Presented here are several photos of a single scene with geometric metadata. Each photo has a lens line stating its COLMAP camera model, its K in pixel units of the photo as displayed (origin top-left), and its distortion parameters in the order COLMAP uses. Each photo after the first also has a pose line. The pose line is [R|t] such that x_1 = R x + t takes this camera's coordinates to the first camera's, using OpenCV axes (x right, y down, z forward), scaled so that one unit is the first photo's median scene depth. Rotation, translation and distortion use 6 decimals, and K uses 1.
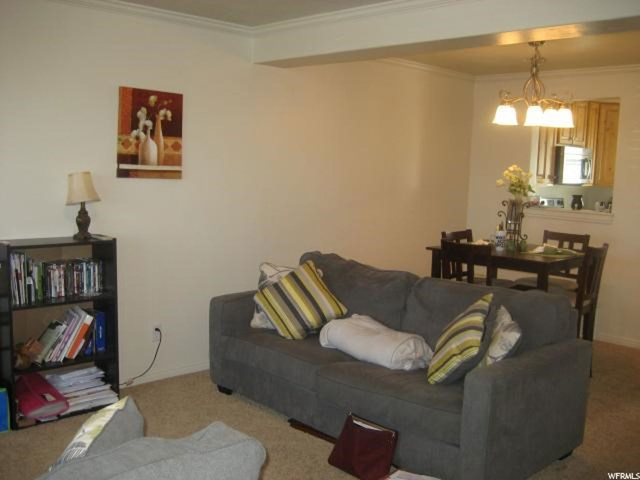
lens RADIAL K [[657.3, 0, 322.3], [0, 657.3, 243.5], [0, 0, 1]] dist [-0.150663, 0.175027]
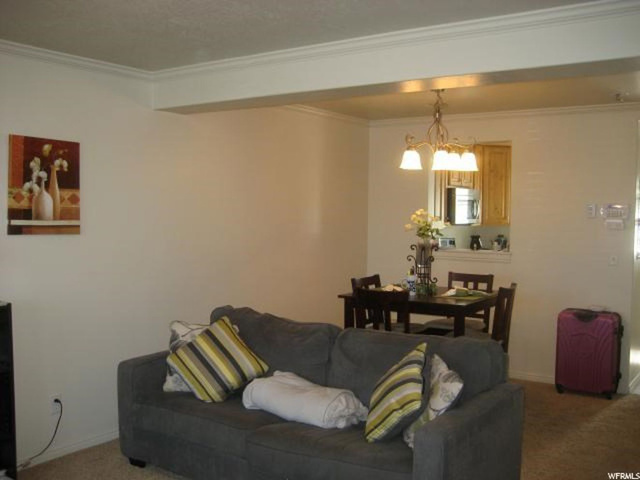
lens RADIAL K [[657.3, 0, 322.3], [0, 657.3, 243.5], [0, 0, 1]] dist [-0.150663, 0.175027]
pose [[0.981531, -0.033598, 0.188328, -0.054121], [0.045953, 0.997041, -0.061626, -0.014314], [-0.185700, 0.069142, 0.980171, 0.044747]]
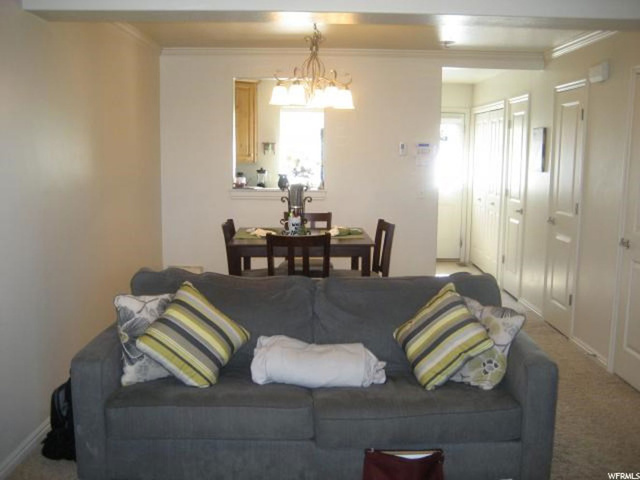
lens RADIAL K [[657.3, 0, 322.3], [0, 657.3, 243.5], [0, 0, 1]] dist [-0.150663, 0.175027]
pose [[0.693746, -0.126624, 0.709001, -0.436581], [0.098800, 0.991849, 0.080465, -0.062452], [-0.713411, 0.014227, 0.700602, 0.345743]]
